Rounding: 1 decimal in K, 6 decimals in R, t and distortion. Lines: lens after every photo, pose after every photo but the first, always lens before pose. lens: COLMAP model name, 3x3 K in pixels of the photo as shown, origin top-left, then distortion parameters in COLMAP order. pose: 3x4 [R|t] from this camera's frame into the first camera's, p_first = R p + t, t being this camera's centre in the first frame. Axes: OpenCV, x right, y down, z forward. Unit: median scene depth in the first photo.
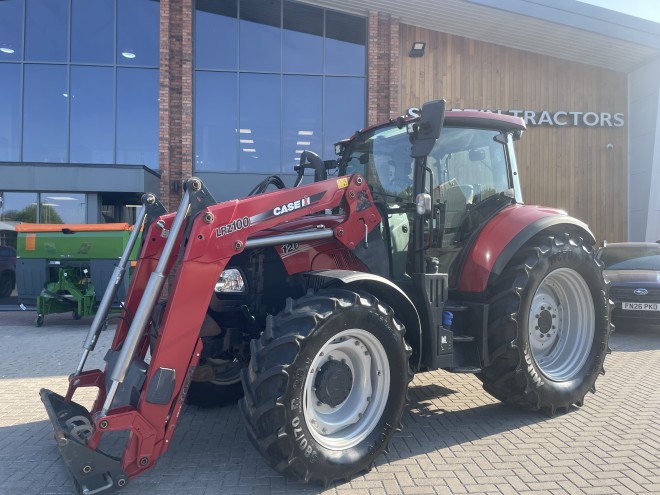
lens RADIAL K [[498.4, 0, 325.0], [0, 498.4, 245.0], [0, 0, 1]] dist [0.086326, -0.108972]
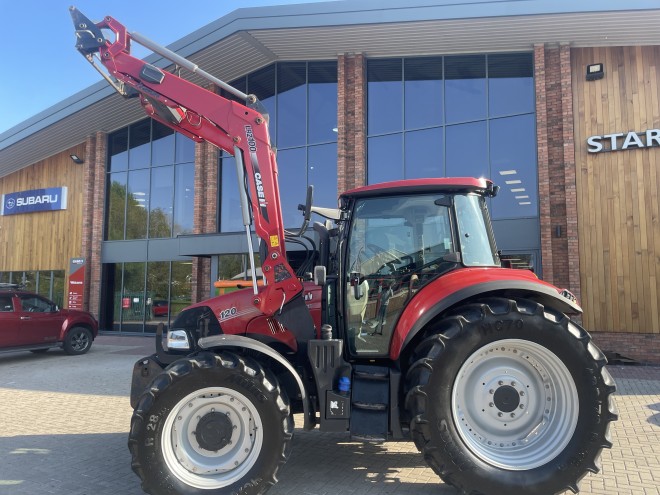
lens RADIAL K [[498.4, 0, 326.3], [0, 498.4, 243.3], [0, 0, 1]] dist [0.086326, -0.108972]
pose [[0.854359, -0.053797, -0.516892, 0.614013], [0.010677, 0.996235, -0.086038, -0.045788], [0.519574, 0.067988, 0.851716, 0.054336]]
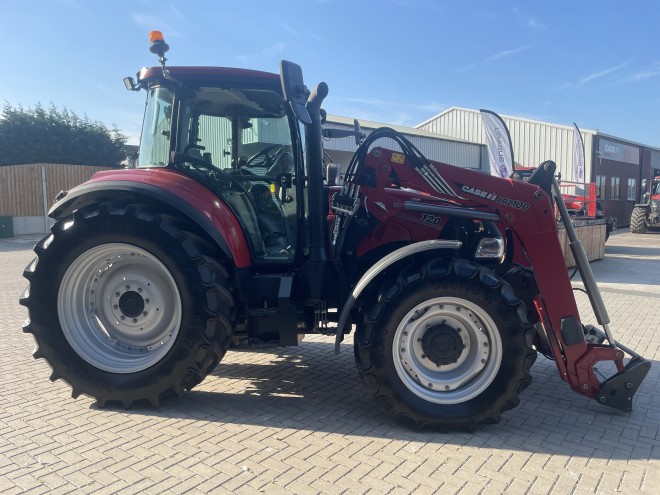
lens RADIAL K [[498.4, 0, 333.3], [0, 498.4, 245.8], [0, 0, 1]] dist [0.086326, -0.108972]
pose [[-0.751119, -0.050899, 0.658202, -0.612422], [-0.011403, 0.997875, 0.064153, -0.019061], [-0.660068, 0.040681, -0.750103, 1.704607]]
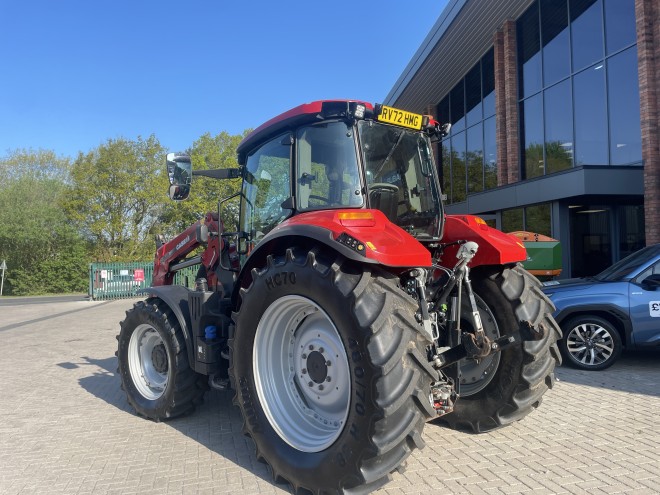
lens RADIAL K [[498.4, 0, 328.2], [0, 498.4, 251.0], [0, 0, 1]] dist [0.086326, -0.108972]
pose [[0.159810, -0.026664, -0.986788, 1.118523], [0.043420, 0.998858, -0.019958, -0.002257], [0.986192, -0.039656, 0.160785, 0.869105]]
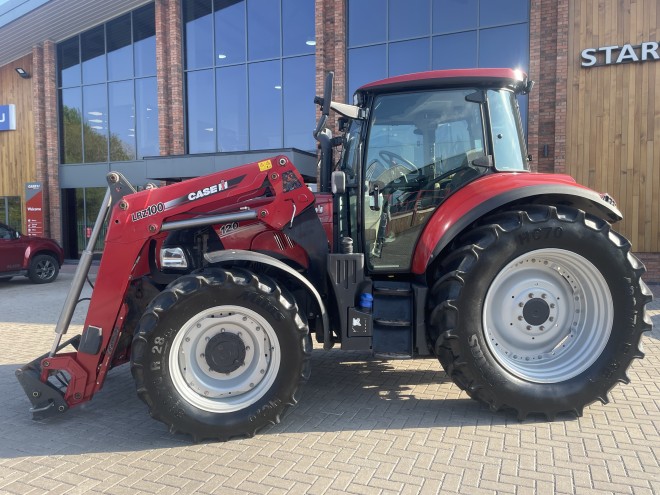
lens RADIAL K [[498.4, 0, 325.9], [0, 498.4, 246.8], [0, 0, 1]] dist [0.086326, -0.108972]
pose [[0.888823, 0.010987, -0.458119, 0.487815], [0.018699, 0.998010, 0.060215, -0.012246], [0.457869, -0.062087, 0.886849, 0.098359]]
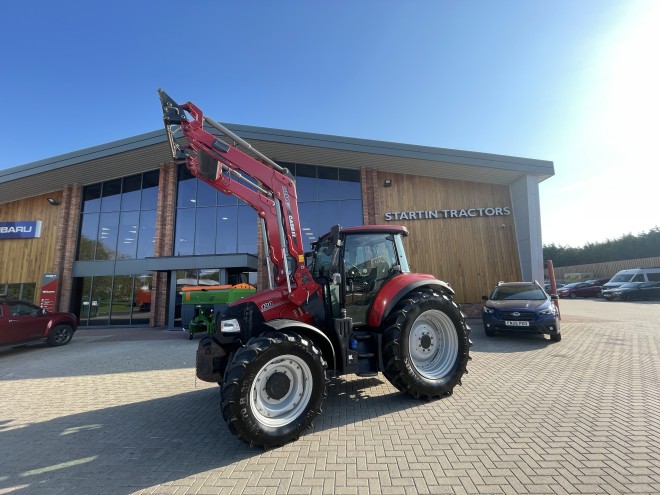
lens RADIAL K [[269.6, 0, 328.8], [0, 269.6, 246.6], [0, 0, 1]] dist [-0.001680, 0.001125]
pose [[0.988458, -0.061518, -0.138444, 0.246629], [0.041923, 0.989229, -0.140243, -0.049952], [0.145581, 0.132820, 0.980390, 0.012754]]
